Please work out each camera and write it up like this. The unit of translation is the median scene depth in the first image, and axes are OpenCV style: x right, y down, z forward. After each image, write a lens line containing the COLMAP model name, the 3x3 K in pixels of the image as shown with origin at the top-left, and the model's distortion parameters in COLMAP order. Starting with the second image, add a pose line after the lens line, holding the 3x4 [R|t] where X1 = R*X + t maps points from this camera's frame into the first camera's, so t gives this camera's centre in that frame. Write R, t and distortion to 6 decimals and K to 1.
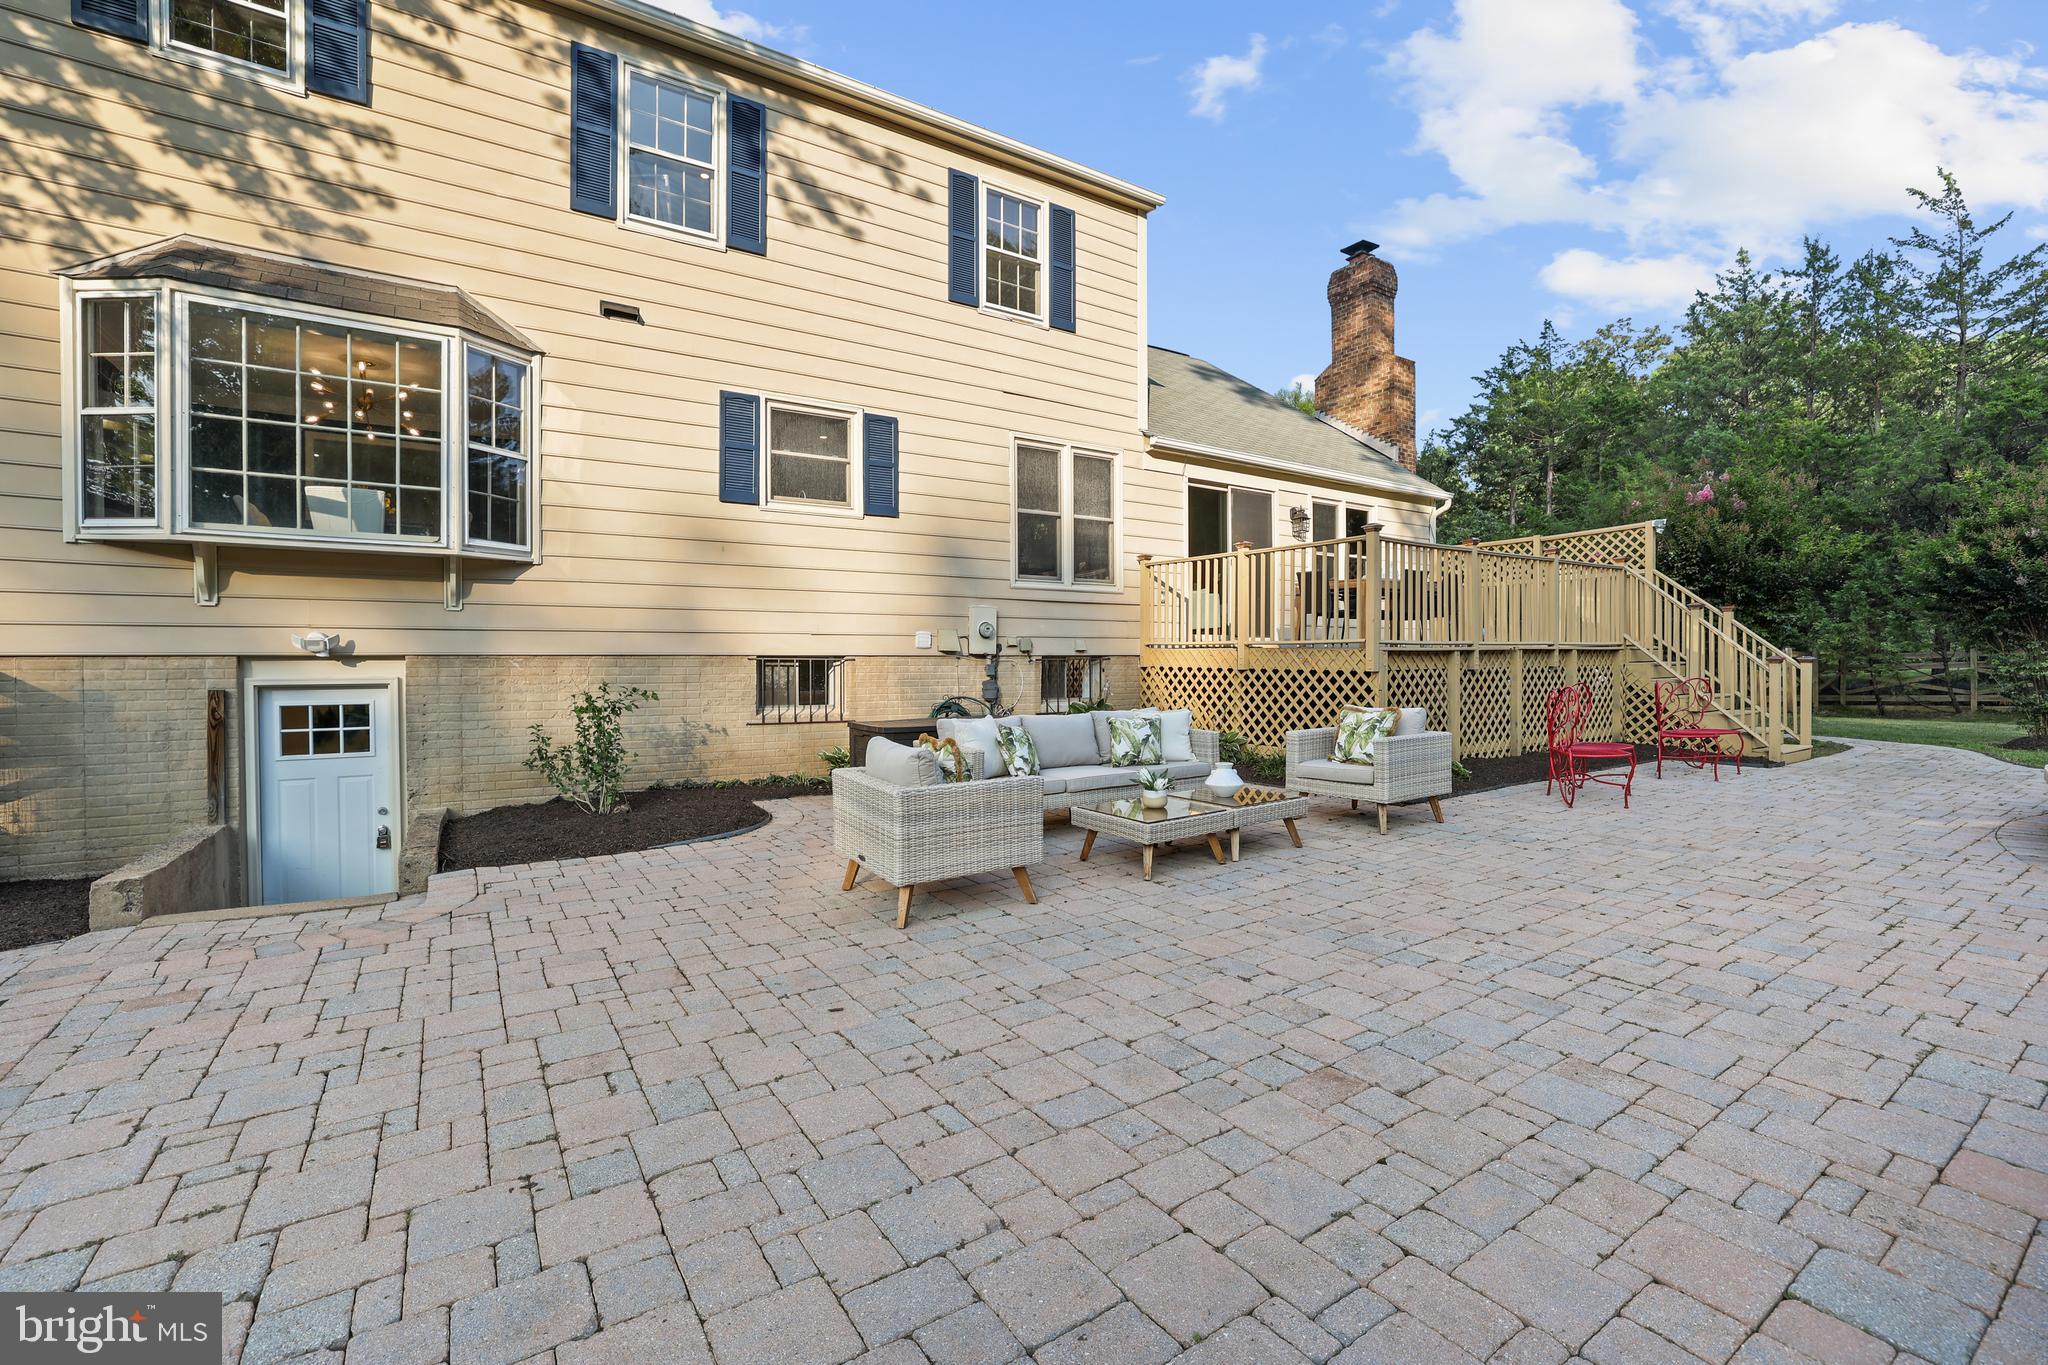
lens RADIAL K [[901.9, 0, 1032.3], [0, 901.9, 676.2], [0, 0, 1]] dist [-0.032120, 0.010407]
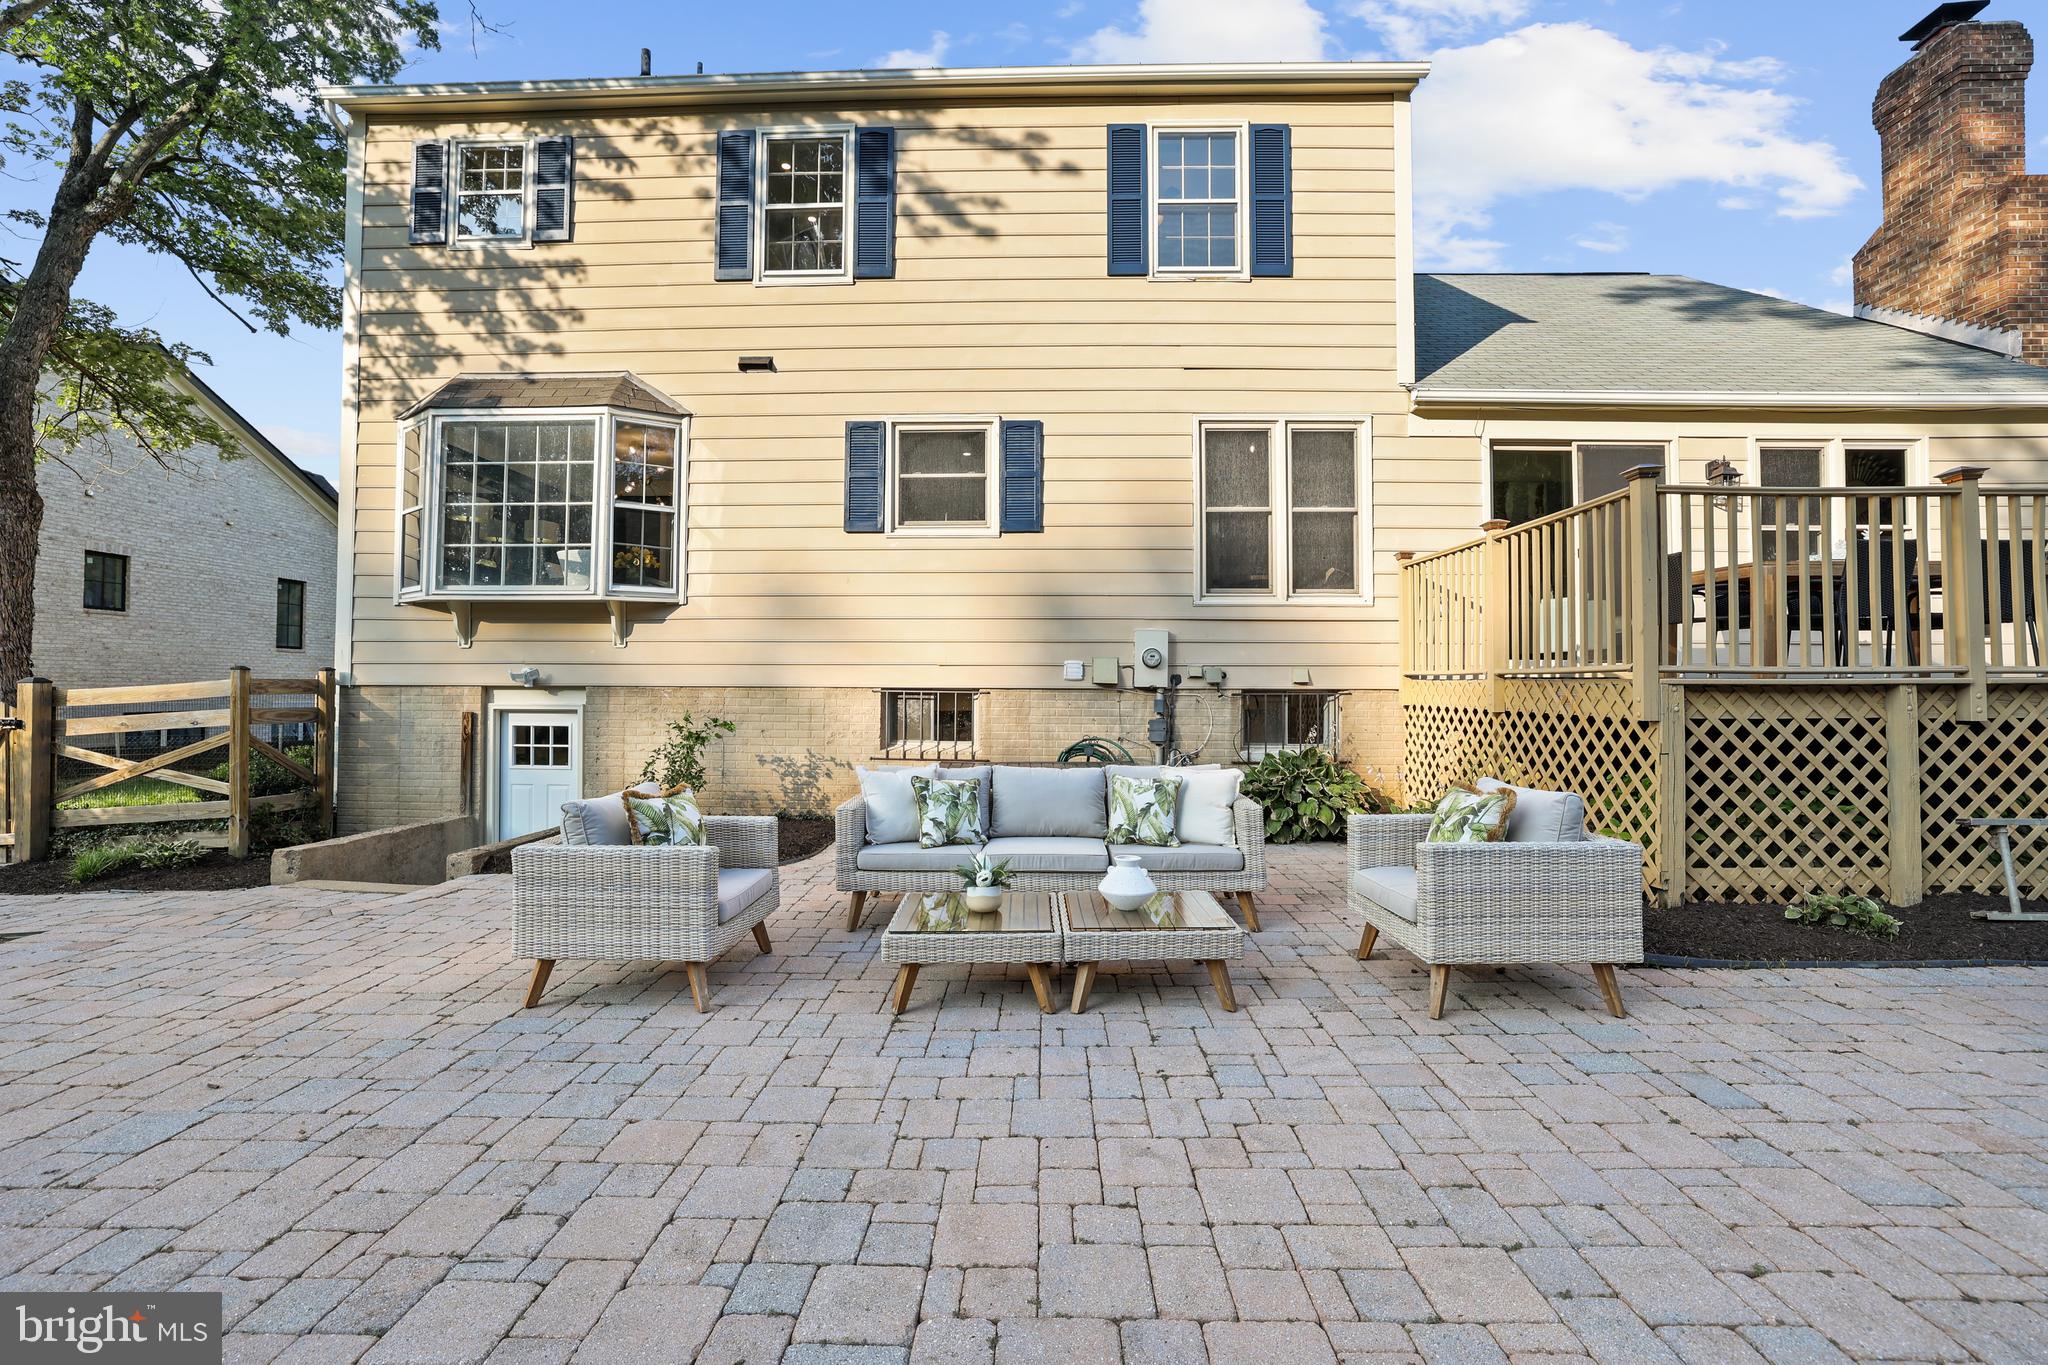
lens RADIAL K [[901.9, 0, 1030.4], [0, 901.9, 669.0], [0, 0, 1]] dist [-0.032120, 0.010407]
pose [[0.808089, -0.007318, -0.589014, 0.423506], [-0.017175, 0.999205, -0.035976, -0.011808], [0.588809, 0.039188, 0.807321, 0.331653]]
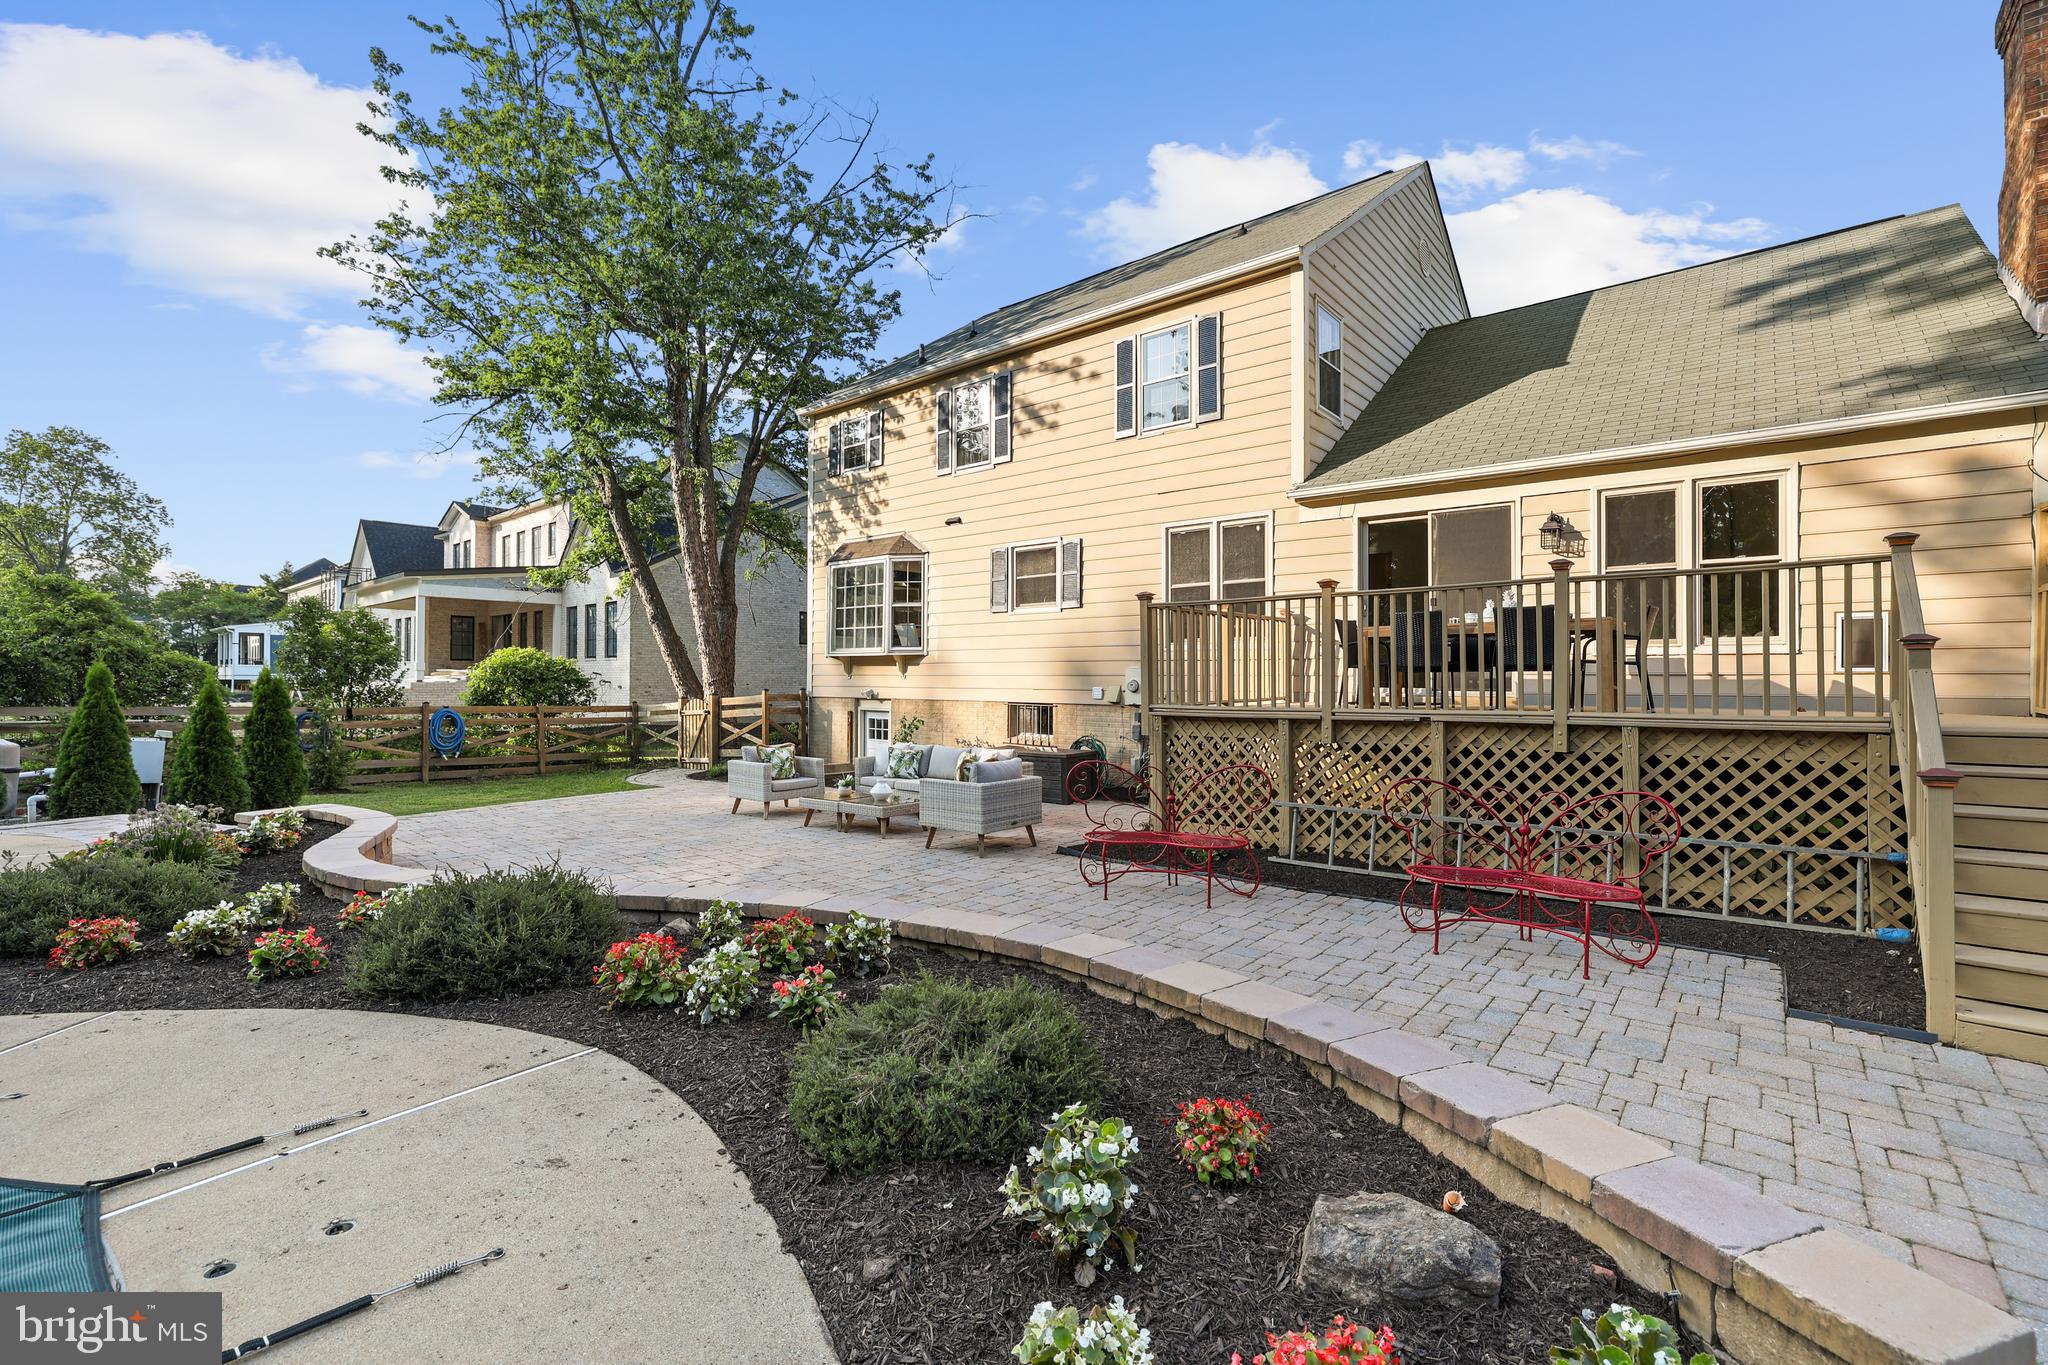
lens RADIAL K [[901.9, 0, 1019.5], [0, 901.9, 680.5], [0, 0, 1]] dist [-0.032120, 0.010407]
pose [[0.257828, 0.003894, -0.966183, 1.408231], [-0.025724, 0.999665, -0.002836, -0.063007], [0.965848, 0.025586, 0.257842, 0.628648]]
